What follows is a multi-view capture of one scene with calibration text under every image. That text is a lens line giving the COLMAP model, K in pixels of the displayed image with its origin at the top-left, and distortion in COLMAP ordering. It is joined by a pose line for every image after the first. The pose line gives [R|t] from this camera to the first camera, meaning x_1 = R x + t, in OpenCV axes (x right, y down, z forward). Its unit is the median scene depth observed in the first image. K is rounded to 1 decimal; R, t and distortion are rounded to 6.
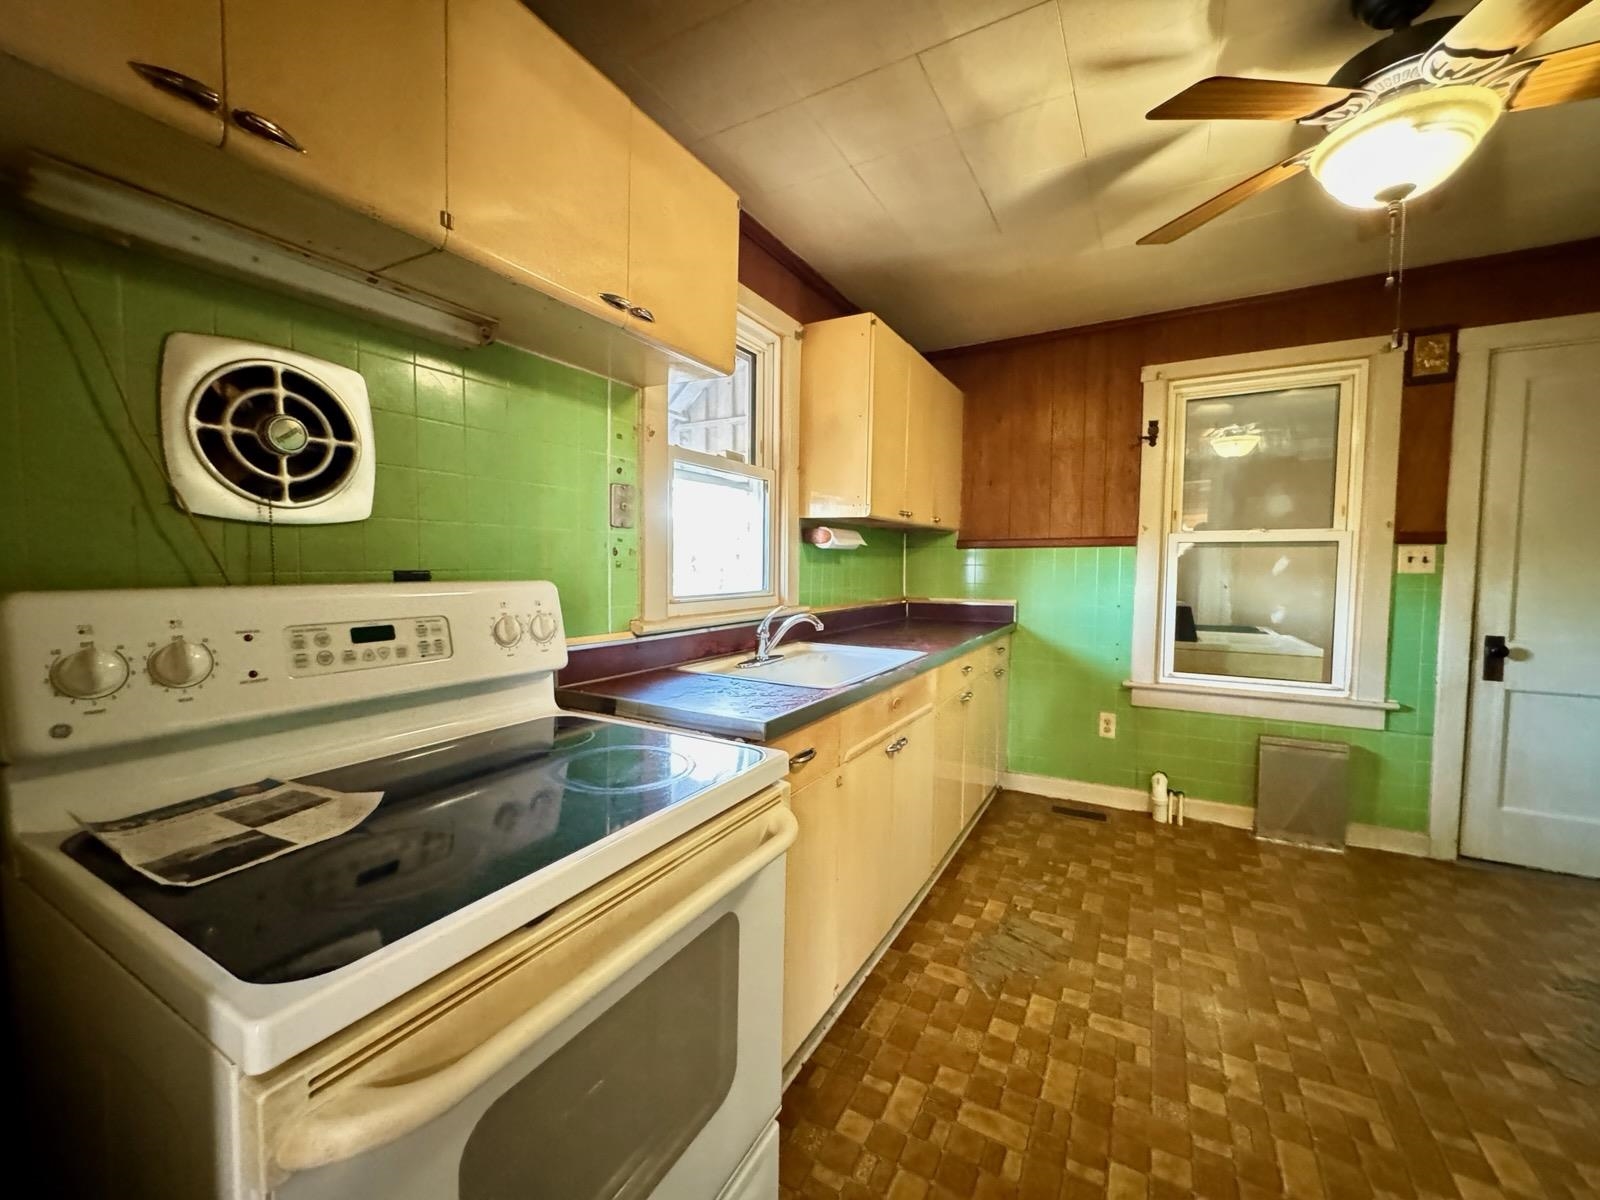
lens RADIAL K [[640.0, 0, 796.9], [0, 640.0, 594.6], [0, 0, 1]] dist [-0.003965, 0.000706]
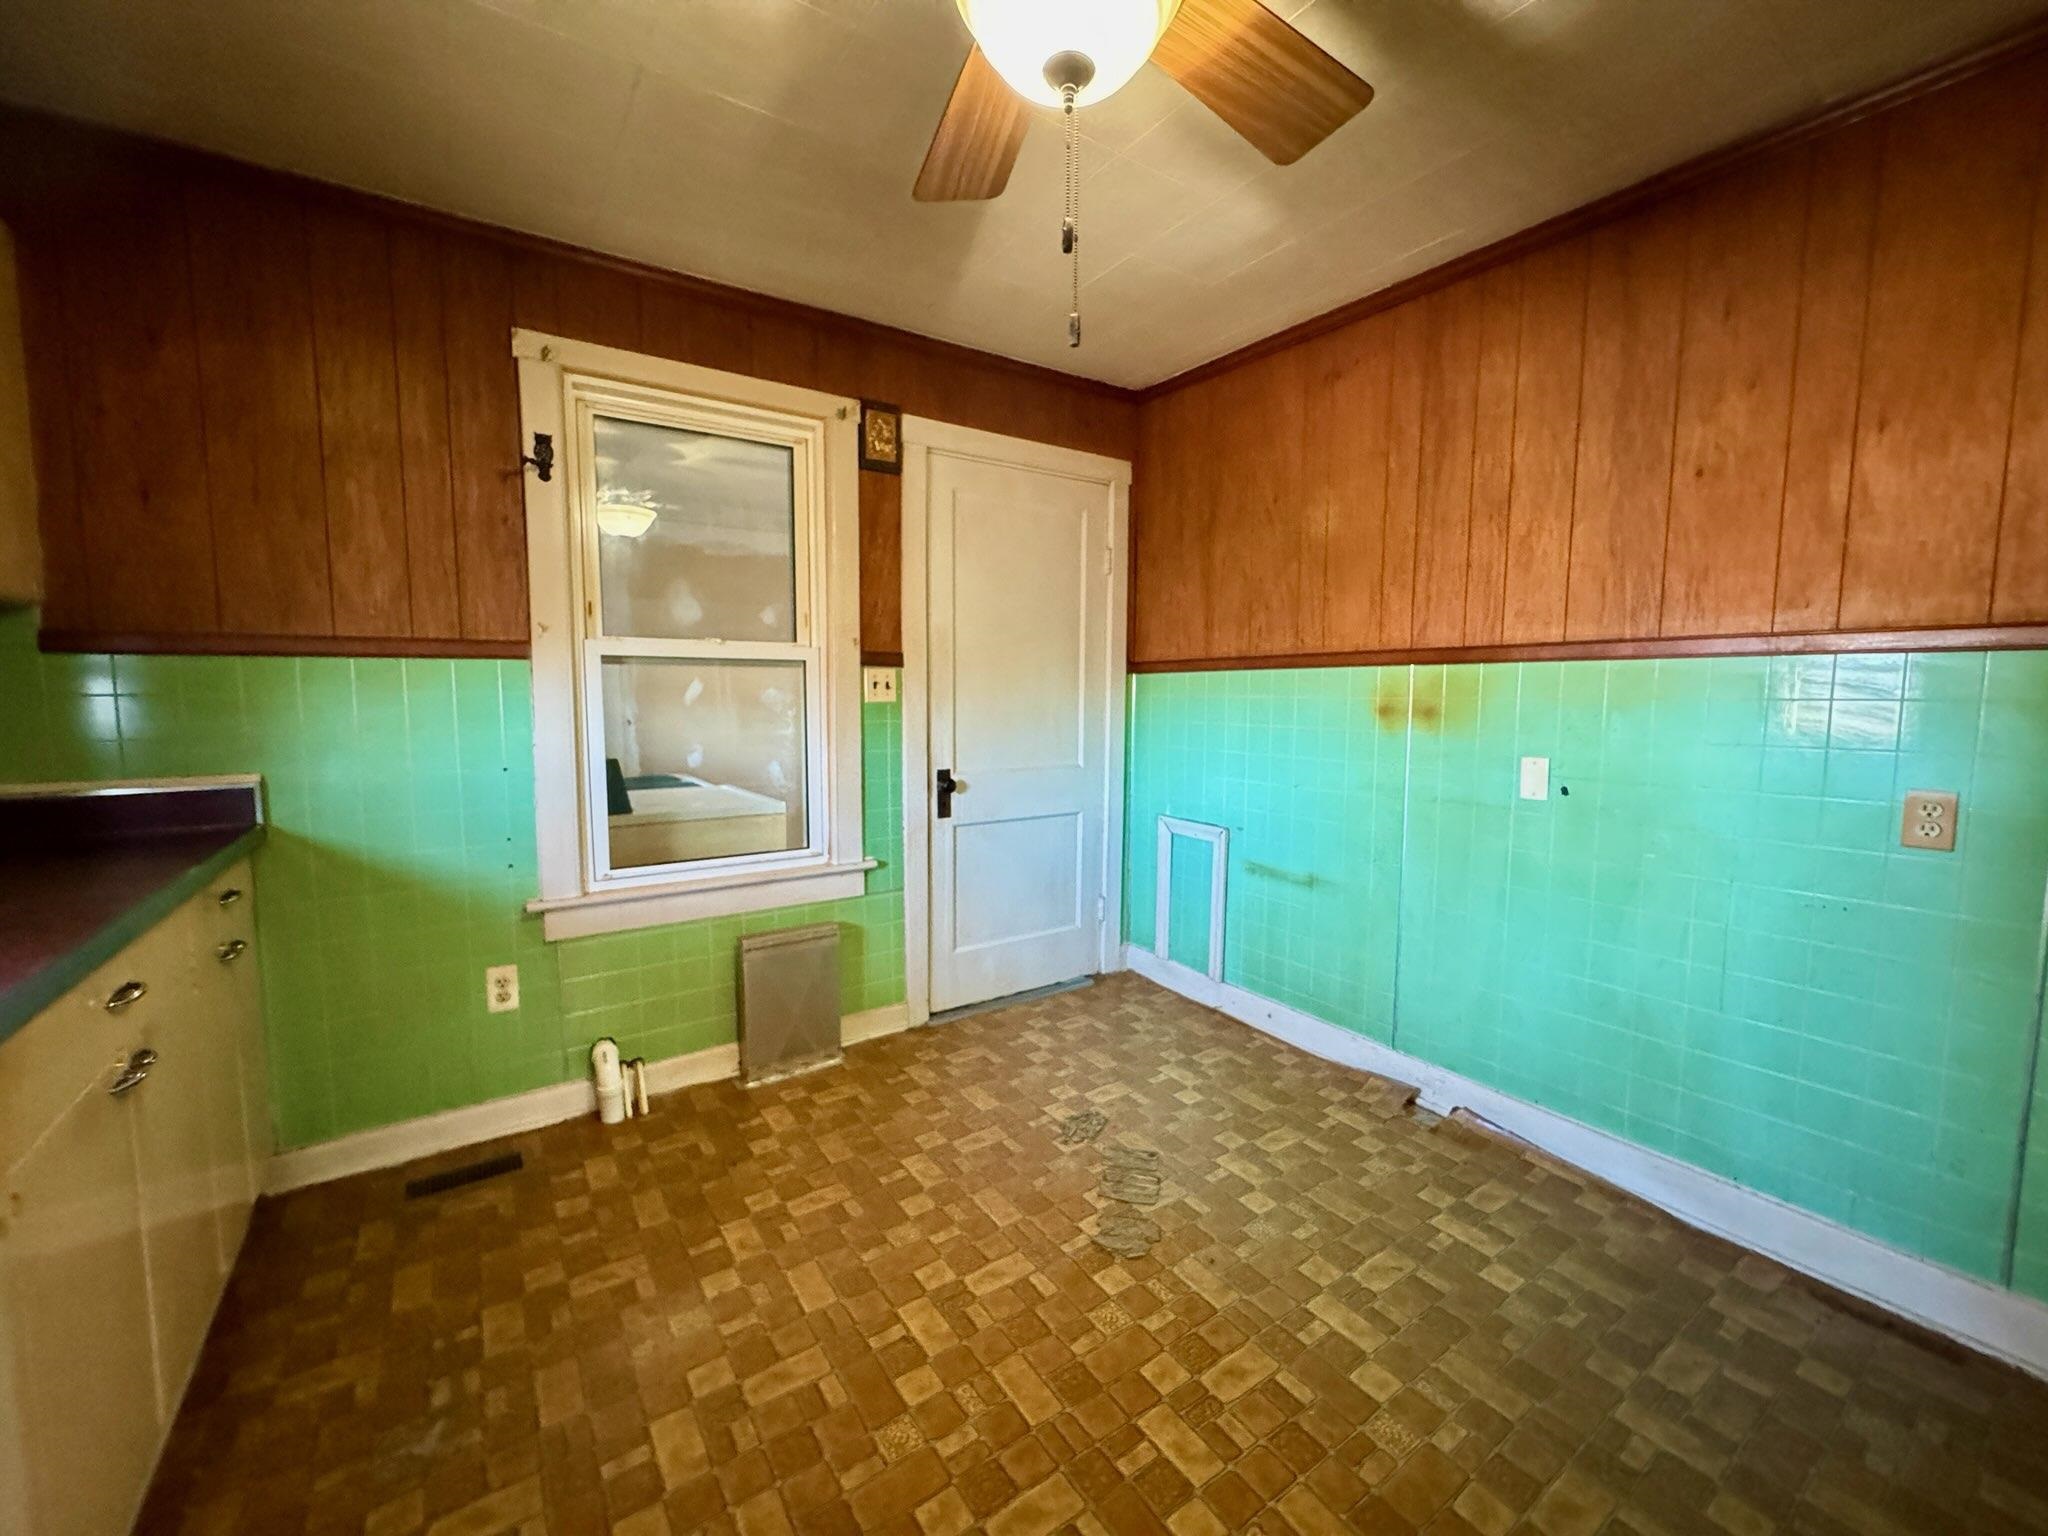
lens RADIAL K [[819.2, 0, 1031.7], [0, 819.2, 767.7], [0, 0, 1]] dist [-0.003965, 0.000706]
pose [[0.437784, -0.088184, 0.894745, 0.085302], [0.042498, 0.996096, 0.077379, -0.020195], [-0.898075, 0.004149, 0.439822, 0.323243]]
